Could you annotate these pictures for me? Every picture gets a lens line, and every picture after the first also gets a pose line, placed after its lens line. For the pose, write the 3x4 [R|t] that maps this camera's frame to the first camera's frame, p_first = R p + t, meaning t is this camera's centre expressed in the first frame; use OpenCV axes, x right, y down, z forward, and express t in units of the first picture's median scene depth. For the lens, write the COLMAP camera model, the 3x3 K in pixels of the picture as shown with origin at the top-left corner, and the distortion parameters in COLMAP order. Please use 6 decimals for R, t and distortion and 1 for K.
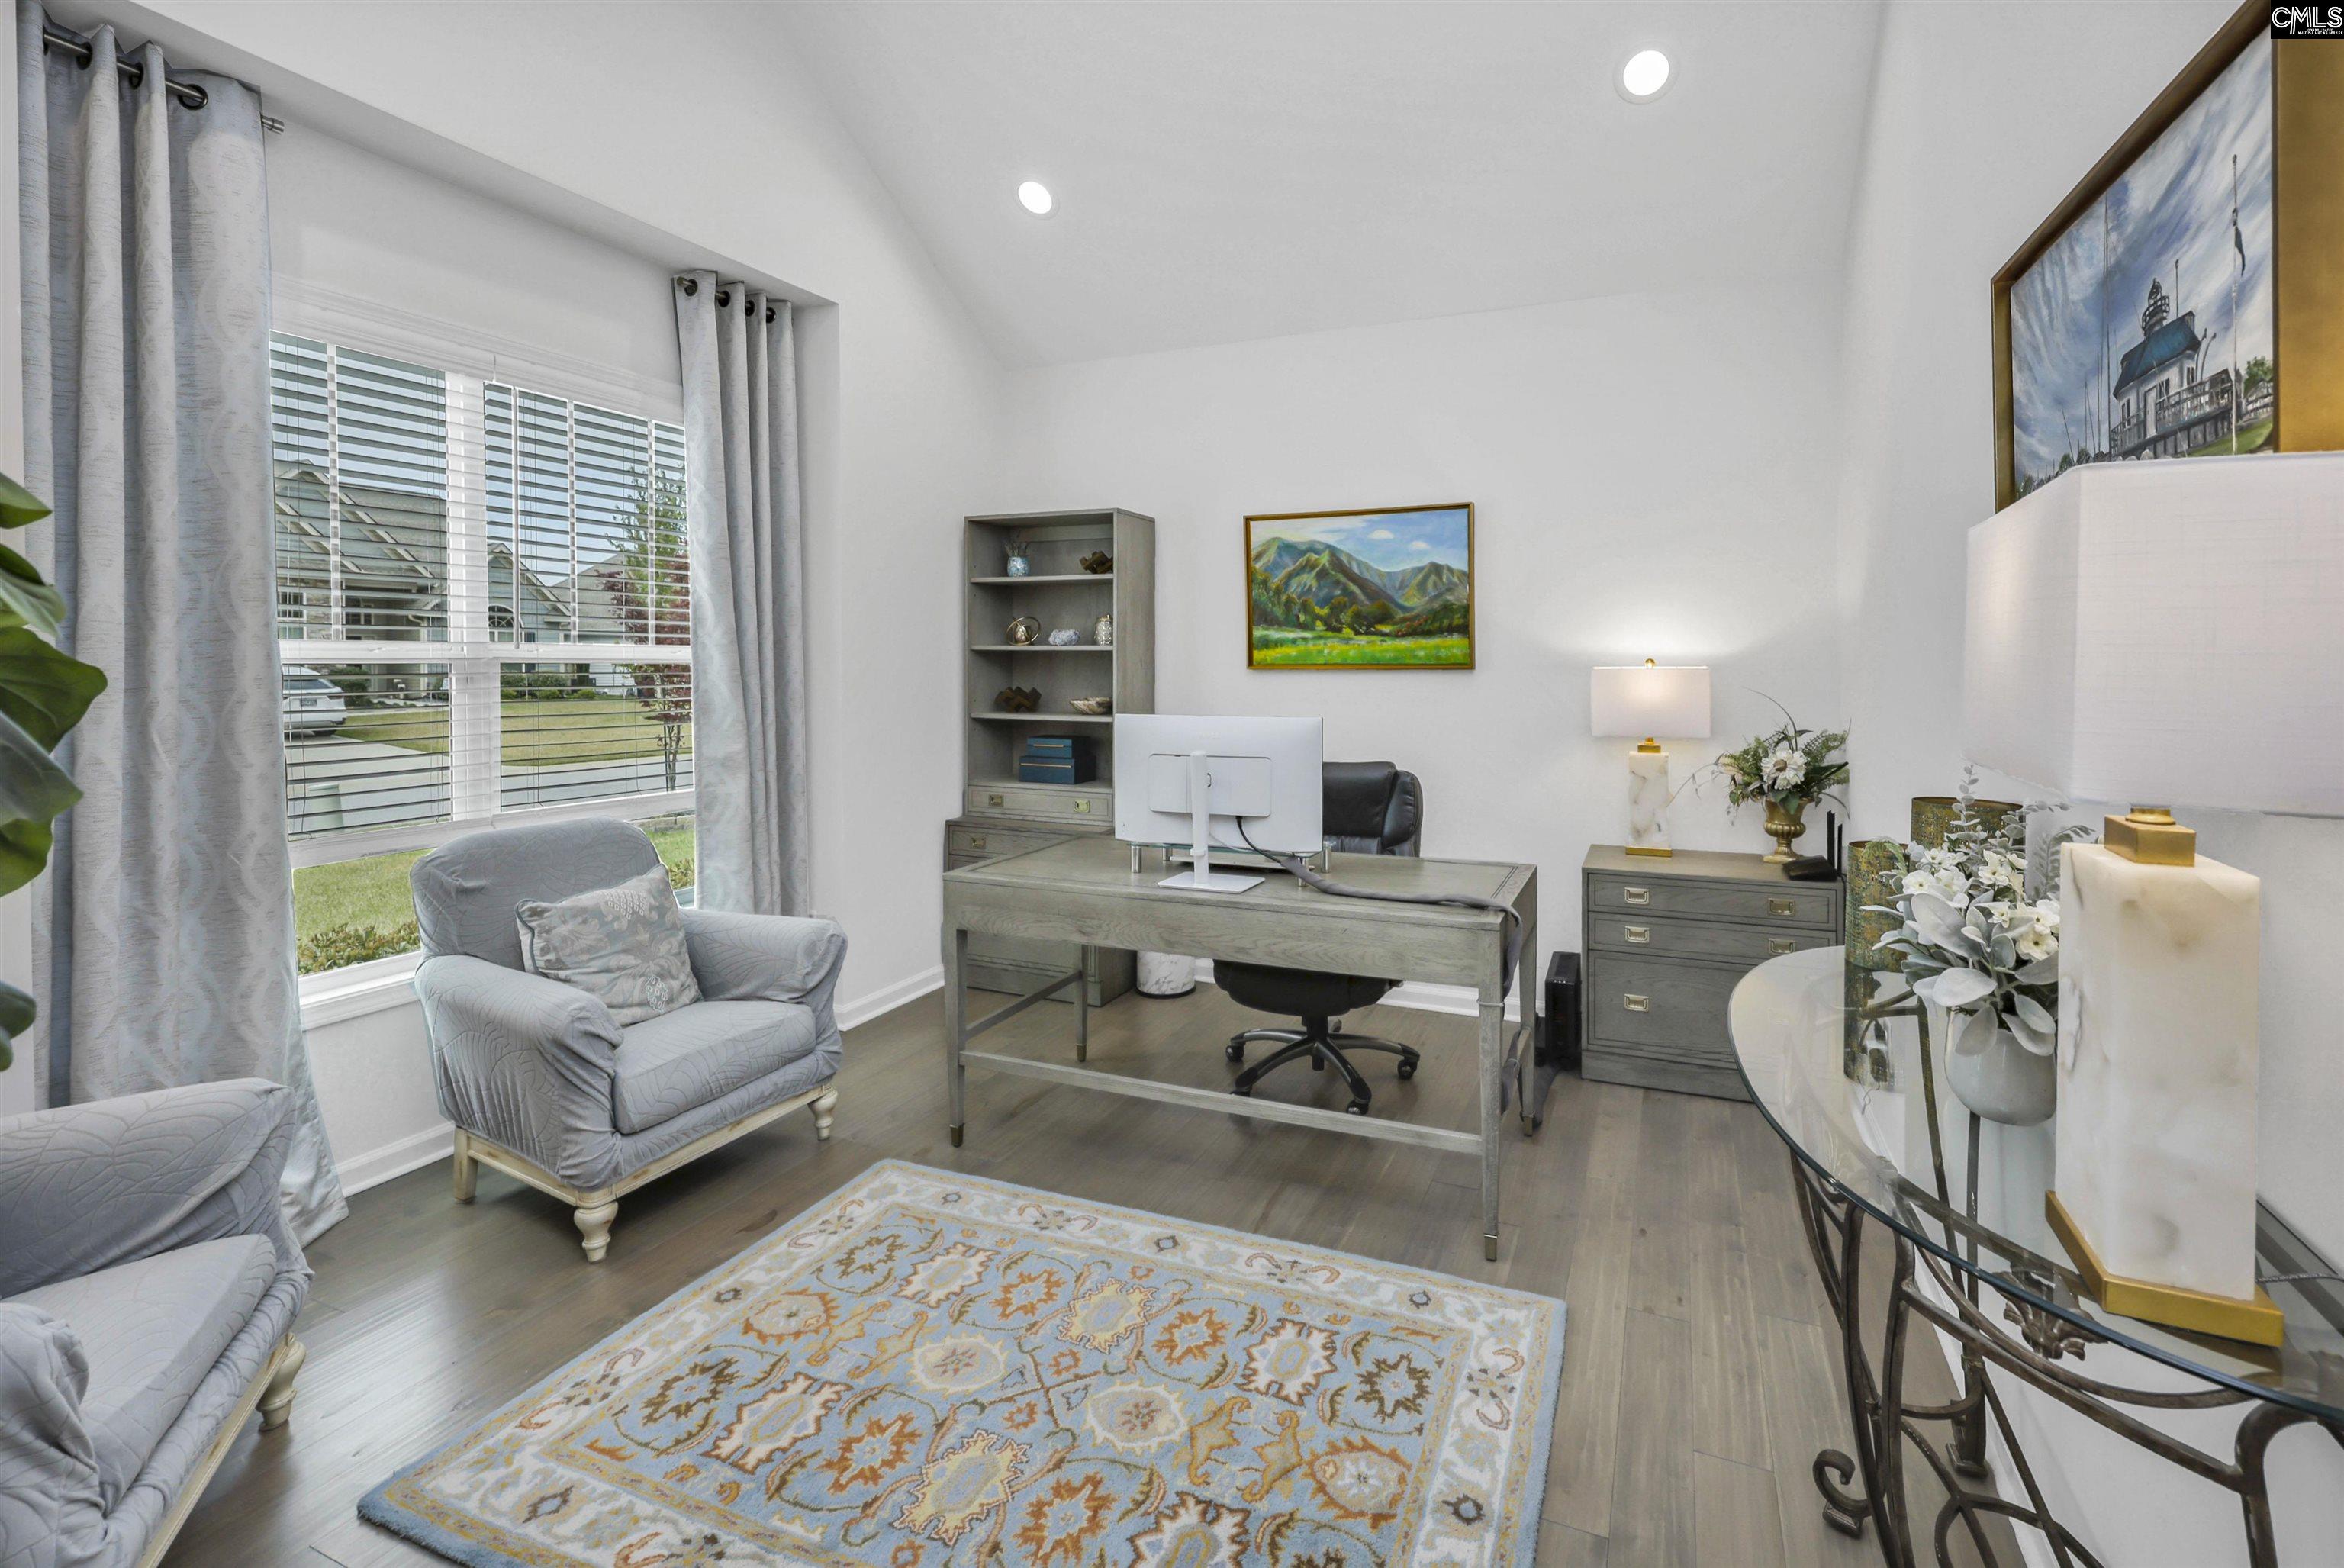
lens RADIAL K [[1016.1, 0, 1261.2], [0, 1016.1, 678.4], [0, 0, 1]] dist [-0.001548, -0.000512]
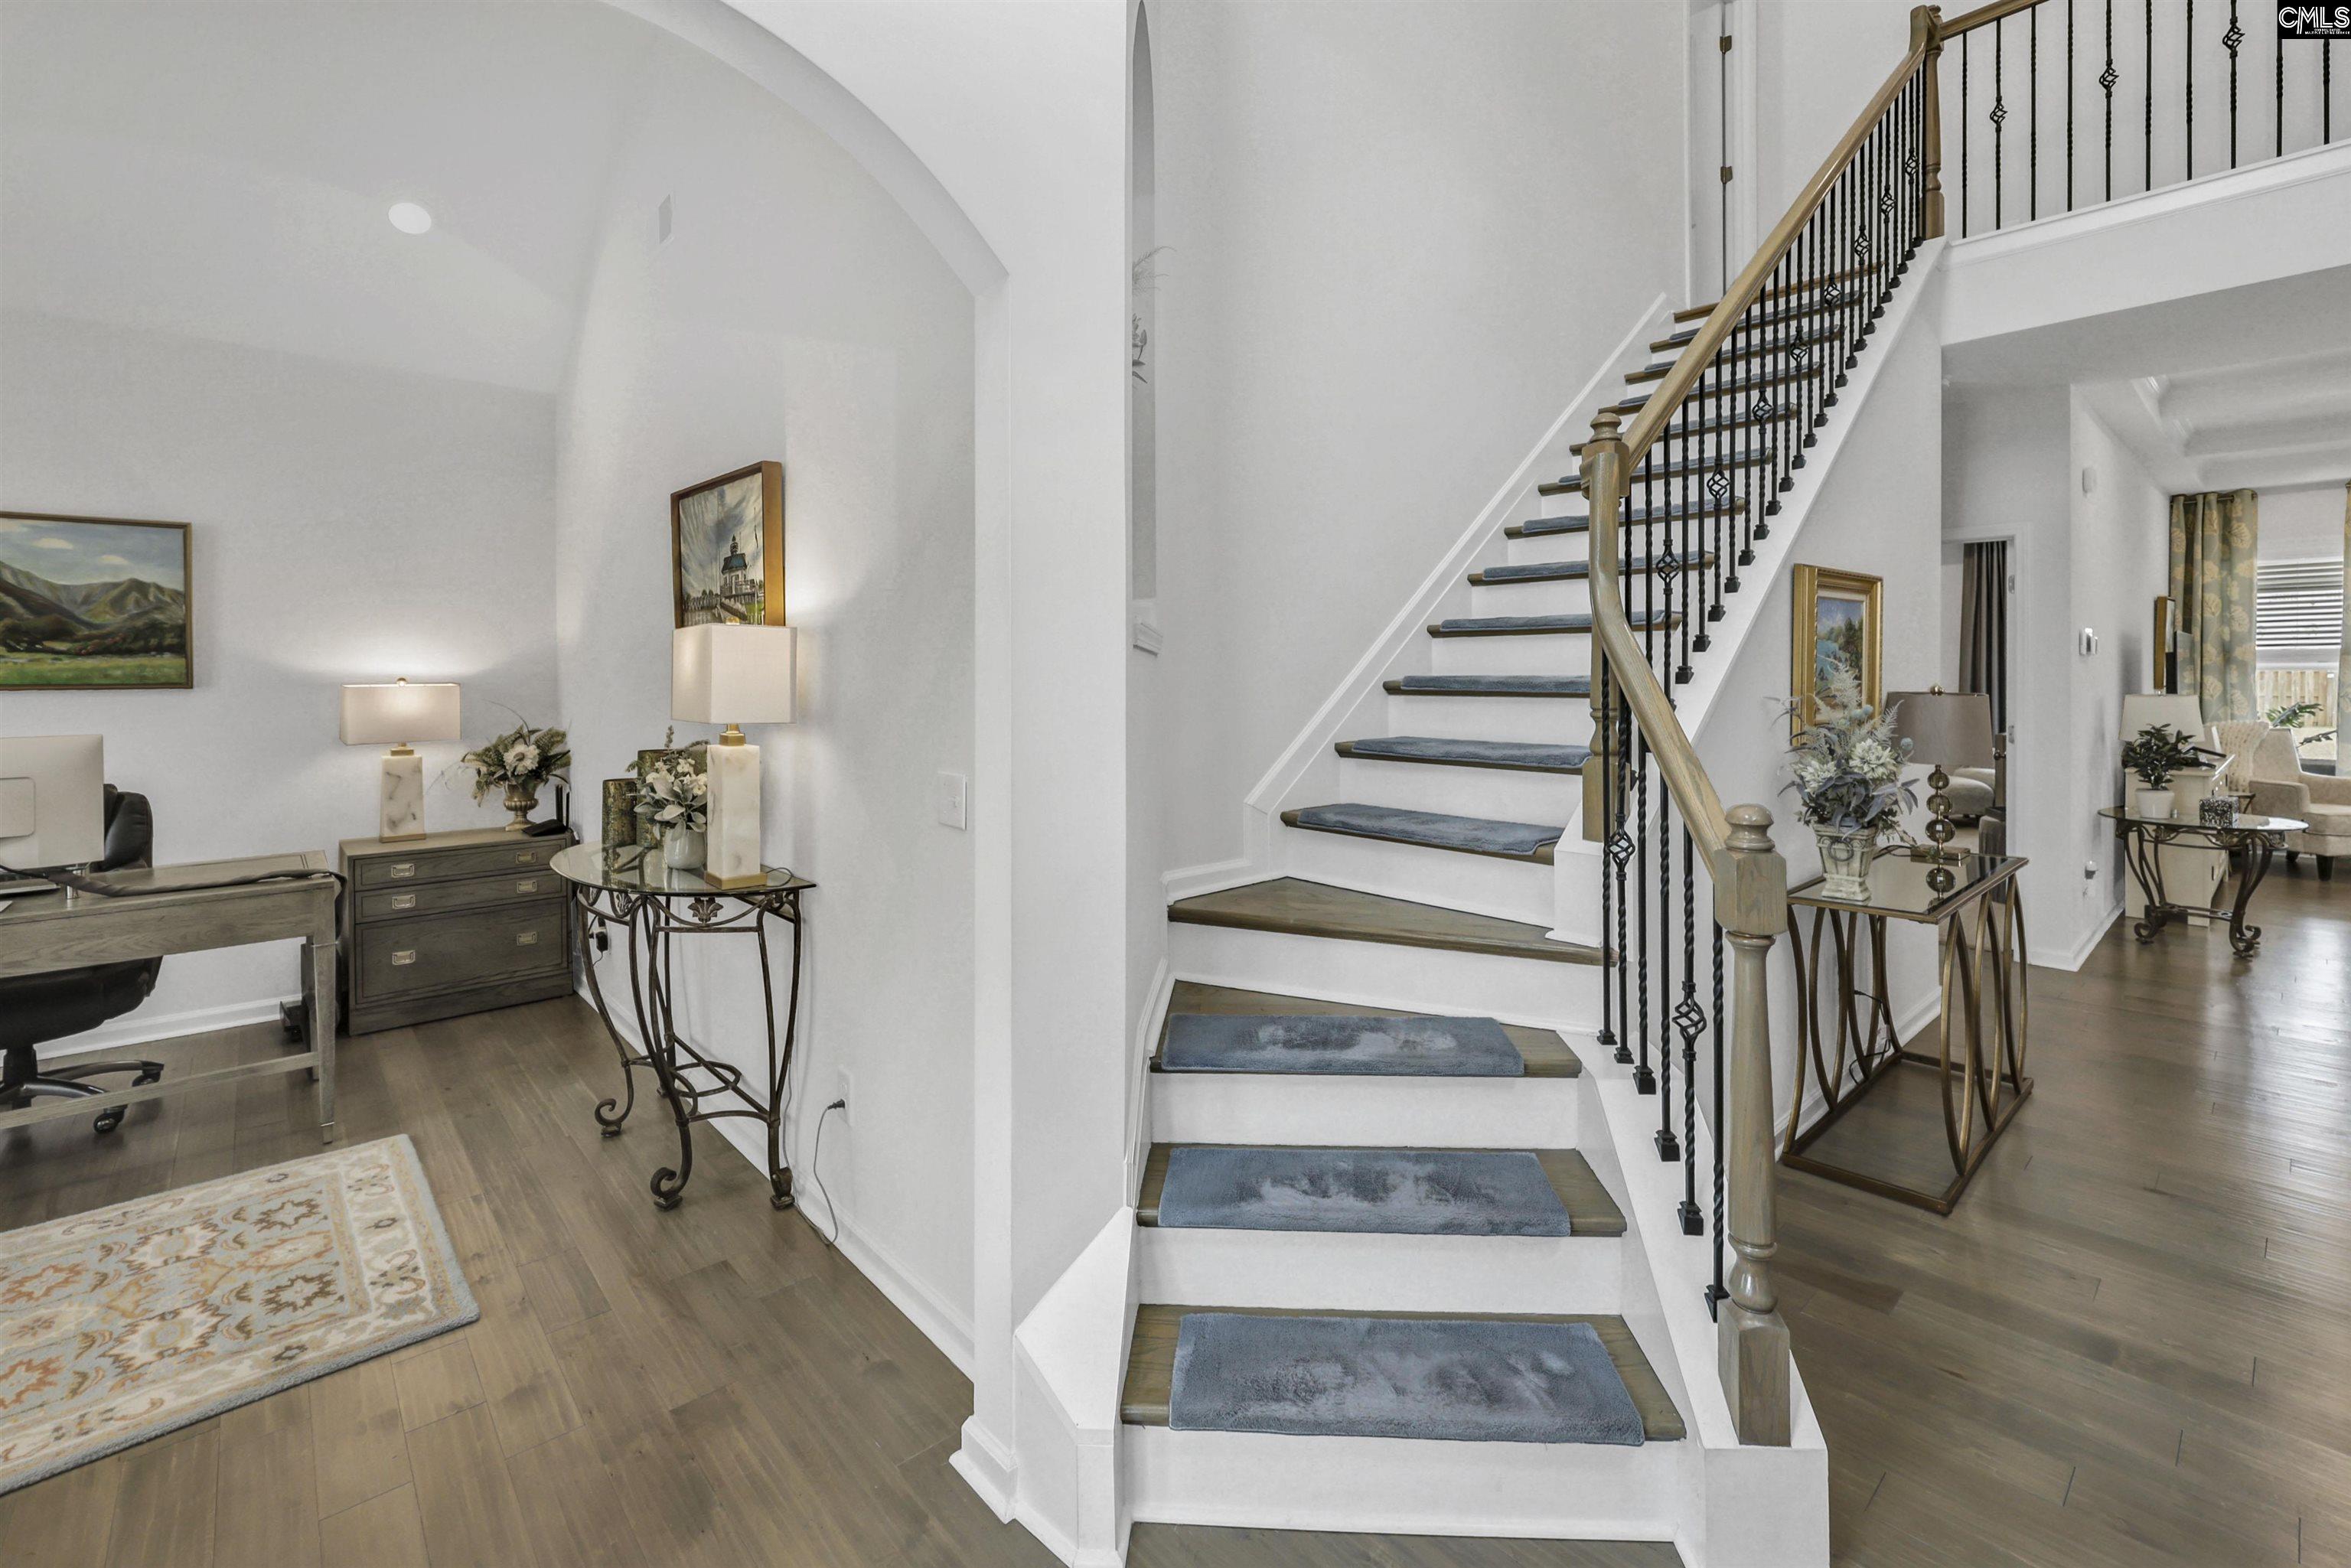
lens RADIAL K [[1019.1, 0, 1190.3], [0, 1019.1, 677.0], [0, 0, 1]] dist [-0.001548, -0.000512]
pose [[0.433943, -0.004123, 0.900931, -0.318464], [0.018406, 0.999821, -0.004290, 0.002215], [-0.900752, 0.018444, 0.433941, -0.389262]]
